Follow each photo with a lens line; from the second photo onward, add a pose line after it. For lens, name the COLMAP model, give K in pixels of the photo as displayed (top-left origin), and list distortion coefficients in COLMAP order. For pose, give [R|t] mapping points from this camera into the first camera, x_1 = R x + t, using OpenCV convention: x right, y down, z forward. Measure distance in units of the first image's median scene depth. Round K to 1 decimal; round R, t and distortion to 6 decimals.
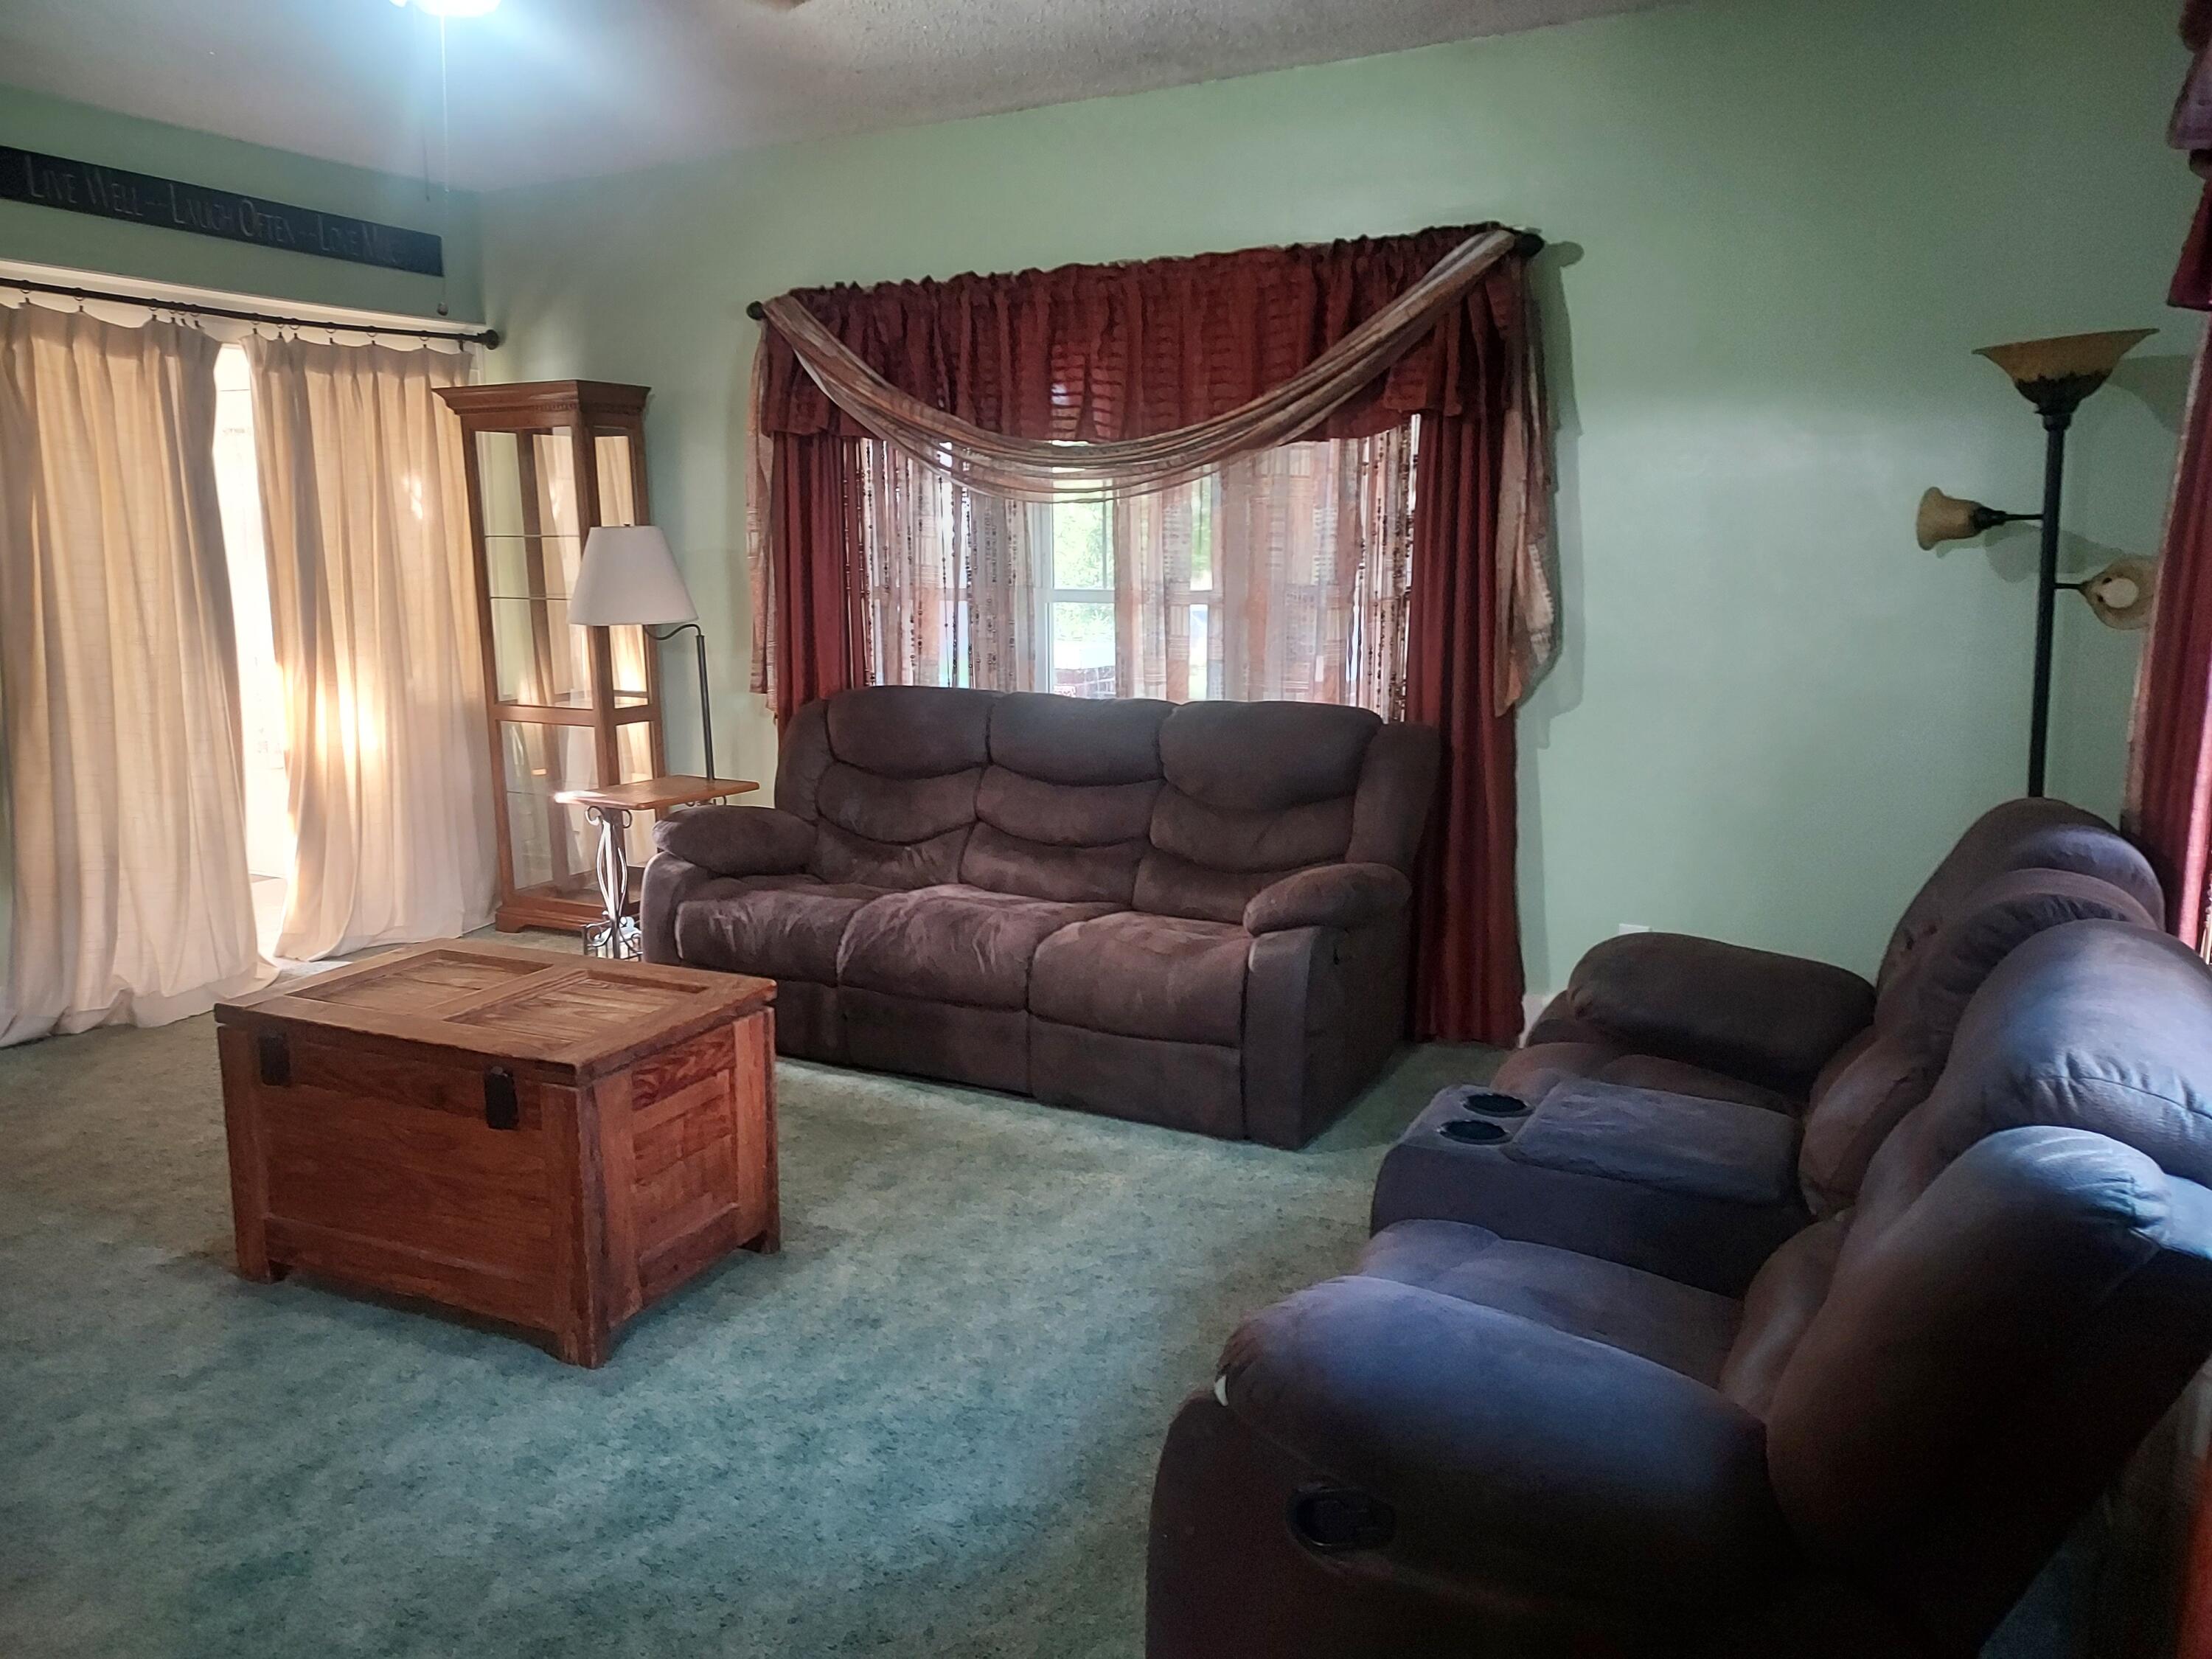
lens RADIAL K [[1592.9, 0, 1119.2], [0, 1592.9, 825.0], [0, 0, 1]] dist [0.036538, -0.008567]
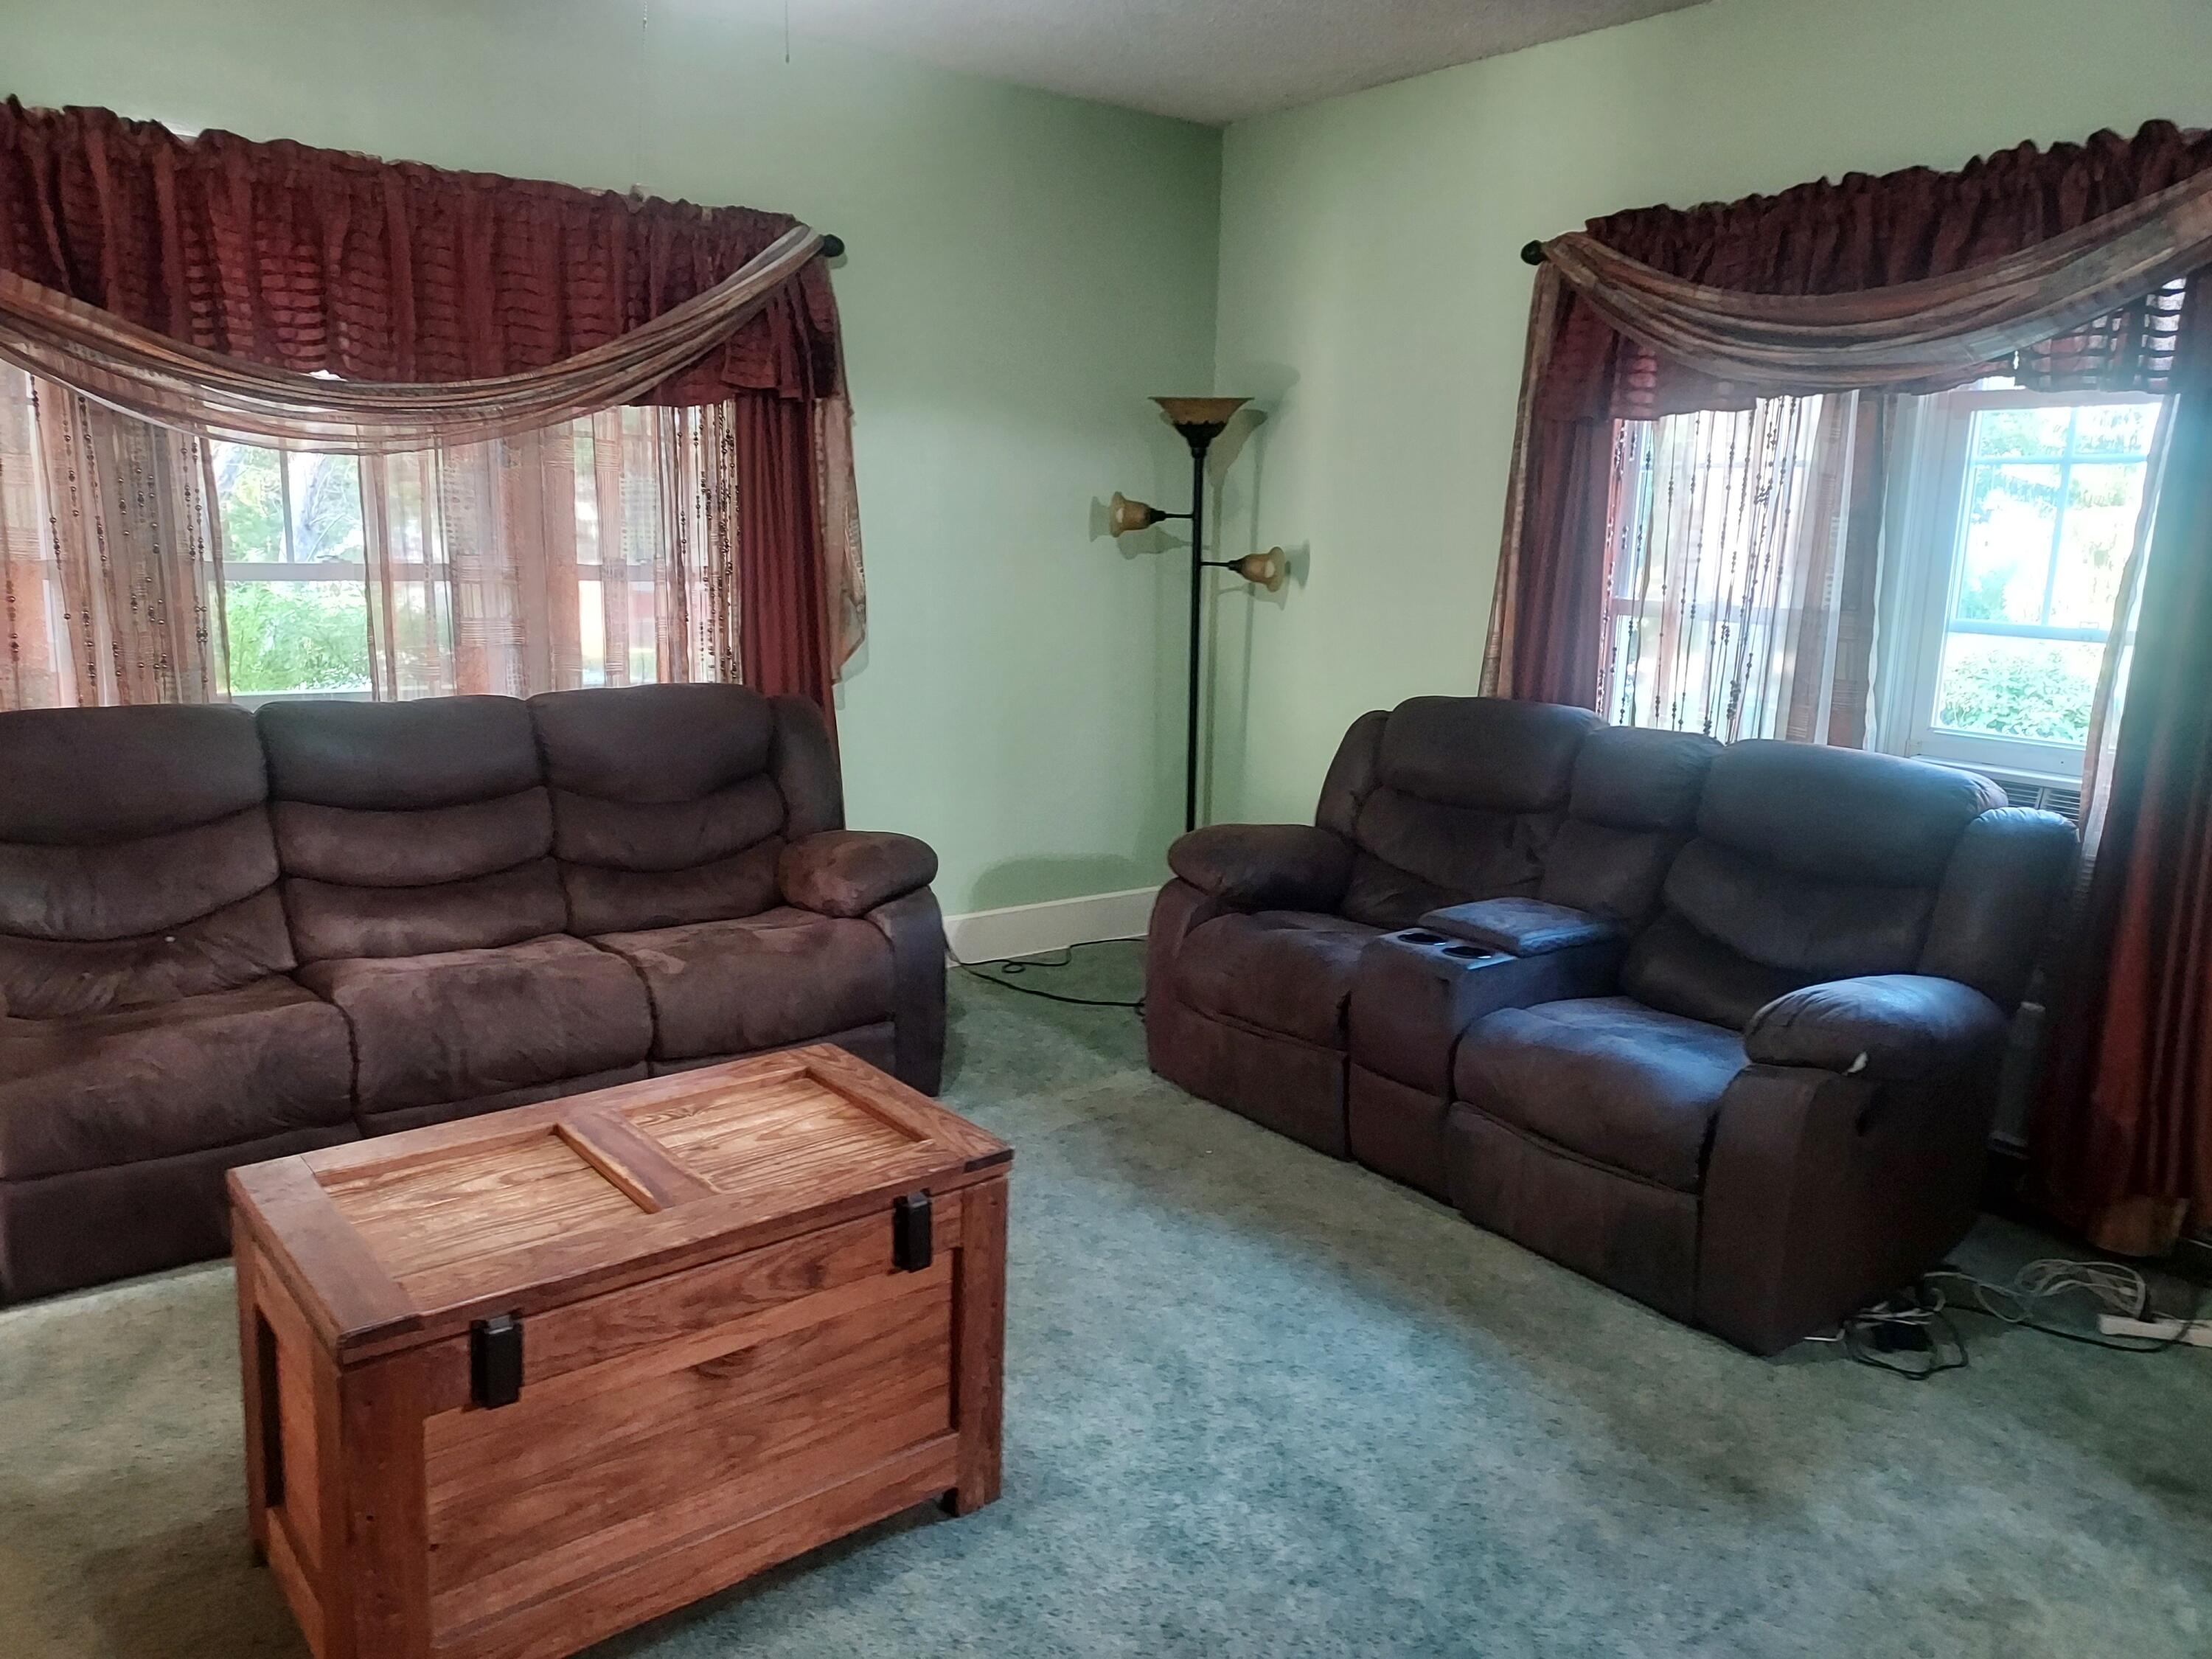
lens RADIAL K [[1592.9, 0, 1120.5], [0, 1592.9, 839.1], [0, 0, 1]] dist [0.036538, -0.008567]
pose [[0.430261, -0.161728, 0.888099, -0.677896], [0.127609, 0.984837, 0.117522, -0.068231], [-0.893639, 0.062764, 0.444375, 0.363724]]
